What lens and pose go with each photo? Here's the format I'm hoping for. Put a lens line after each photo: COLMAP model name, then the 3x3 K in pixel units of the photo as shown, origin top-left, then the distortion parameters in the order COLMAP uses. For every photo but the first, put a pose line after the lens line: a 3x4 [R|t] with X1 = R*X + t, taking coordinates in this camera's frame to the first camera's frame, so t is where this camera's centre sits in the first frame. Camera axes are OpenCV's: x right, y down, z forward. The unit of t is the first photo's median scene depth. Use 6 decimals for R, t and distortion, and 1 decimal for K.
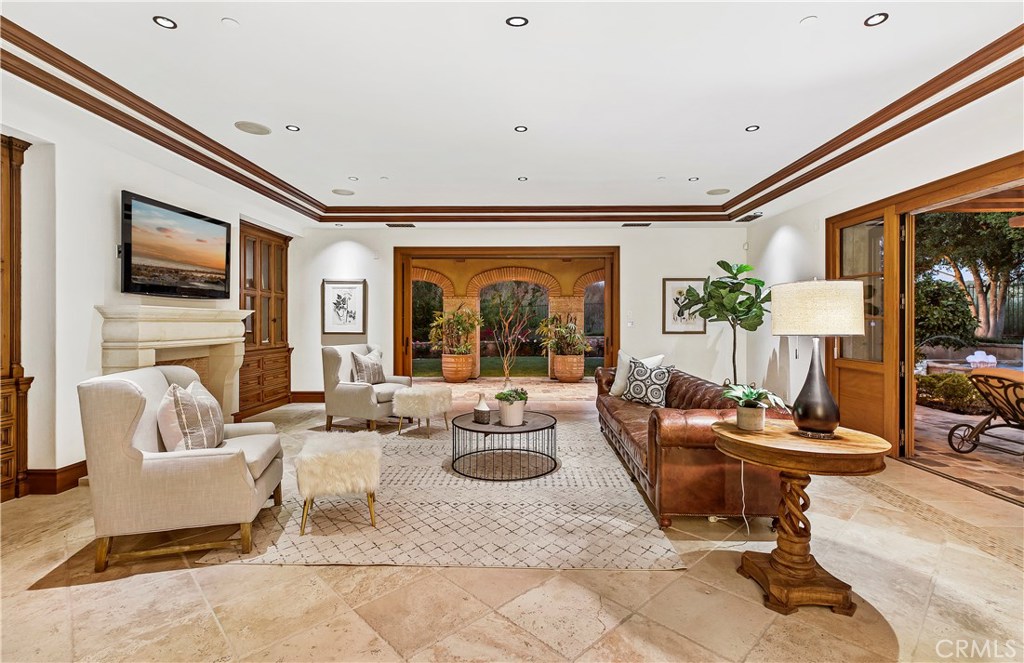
lens RADIAL K [[479.3, 0, 512.5], [0, 479.3, 325.2], [0, 0, 1]] dist [0.001156, 0.000180]
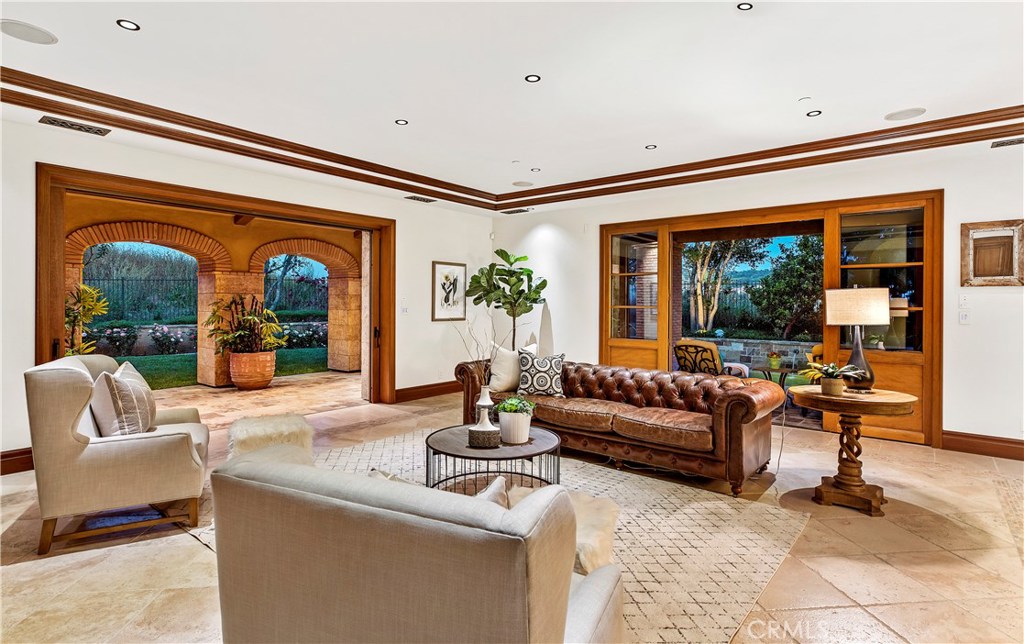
lens RADIAL K [[525.4, 0, 512.5], [0, 525.4, 306.8], [0, 0, 1]] dist [0.001638, 0.000796]
pose [[0.604147, -0.000914, 0.796872, -0.417972], [0.000700, 1.000000, 0.000616, -0.011062], [-0.796873, 0.000185, 0.604147, 0.279854]]
